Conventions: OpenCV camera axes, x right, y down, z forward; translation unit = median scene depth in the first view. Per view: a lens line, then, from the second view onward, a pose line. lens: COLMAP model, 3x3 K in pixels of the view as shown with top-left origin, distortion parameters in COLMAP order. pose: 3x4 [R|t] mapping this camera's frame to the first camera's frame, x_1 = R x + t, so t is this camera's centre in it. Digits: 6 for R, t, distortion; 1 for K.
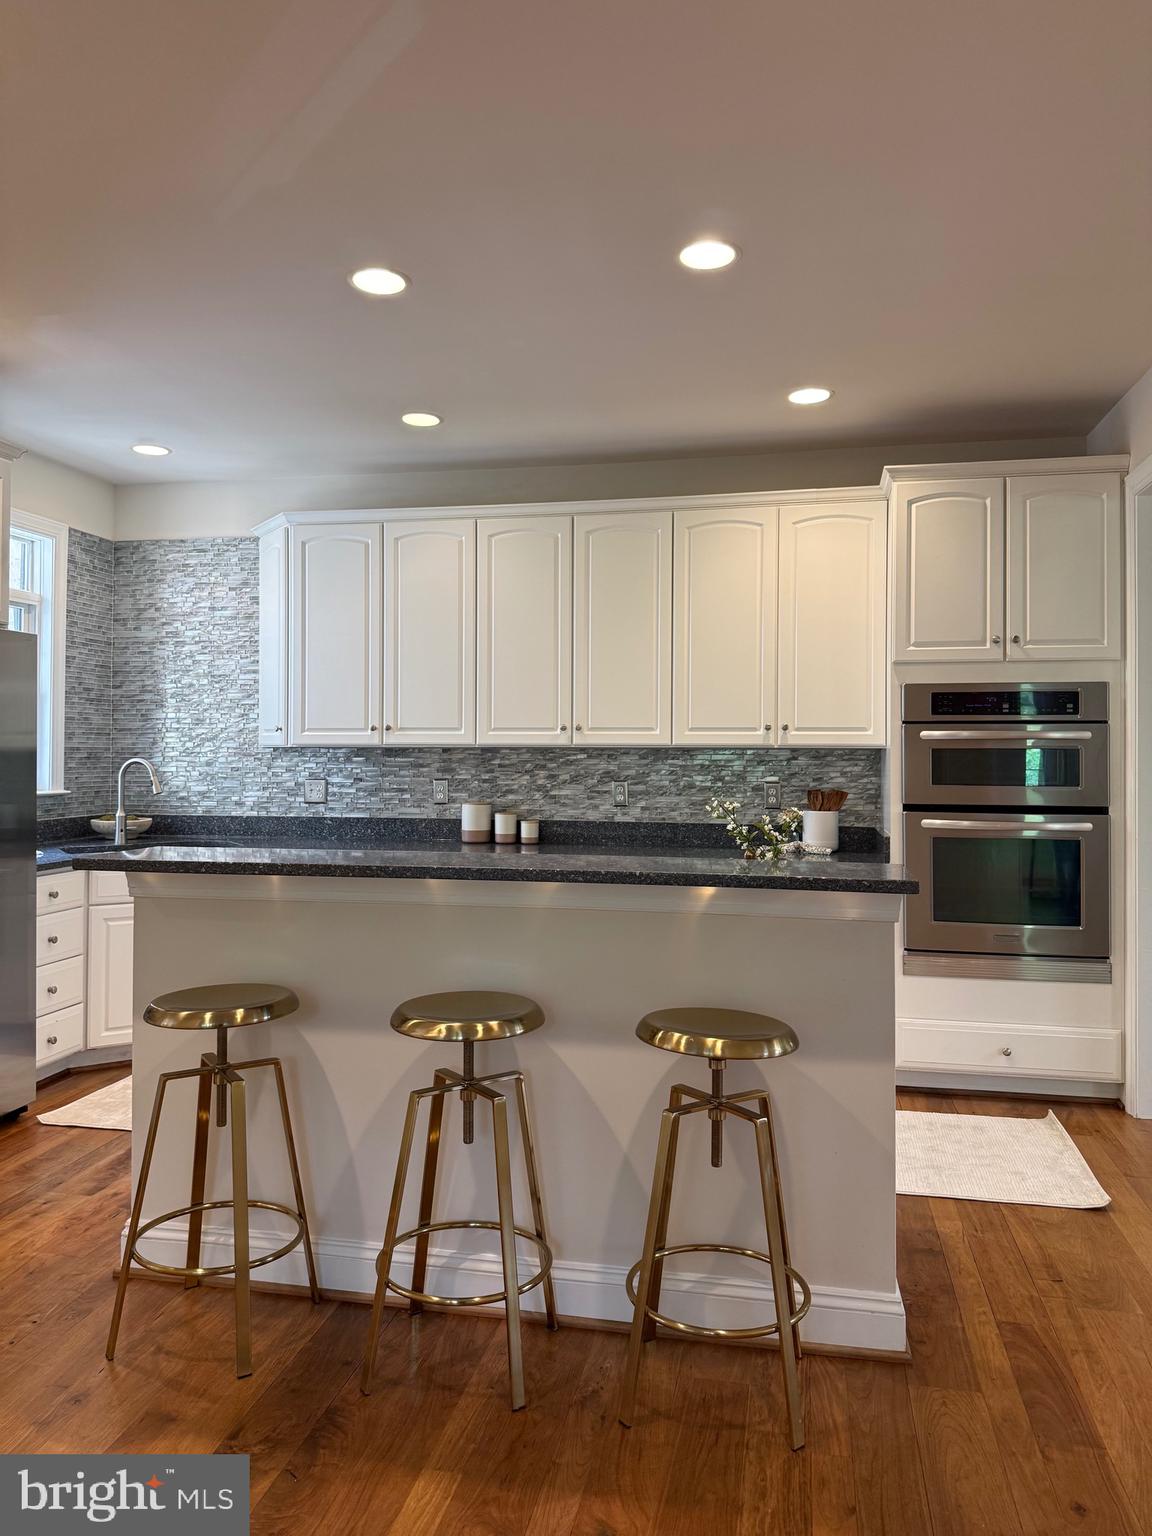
lens RADIAL K [[1081.0, 0, 579.7], [0, 1081.0, 753.8], [0, 0, 1]] dist [0.063295, -0.040344]
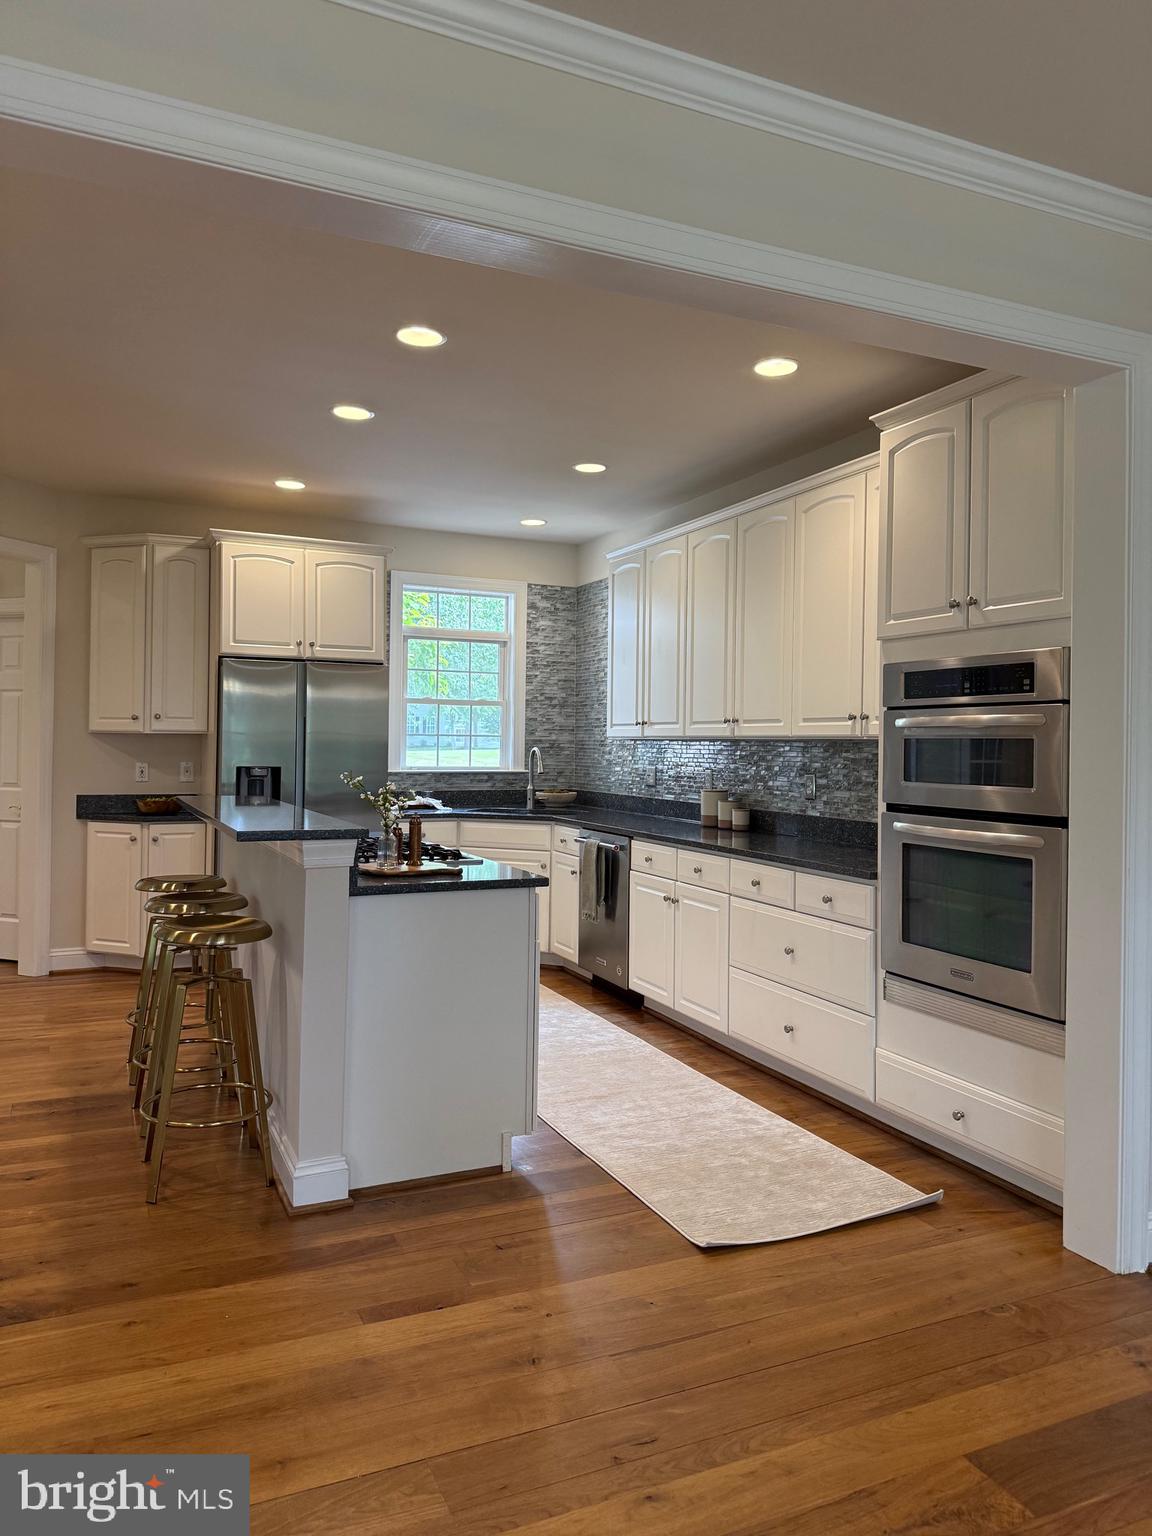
lens RADIAL K [[1081.0, 0, 582.4], [0, 1081.0, 753.3], [0, 0, 1]] dist [0.063295, -0.040344]
pose [[0.585604, 0.010221, -0.810533, 0.723614], [-0.012765, 0.999913, 0.003386, 0.005845], [0.810497, 0.008364, 0.585684, 0.253010]]
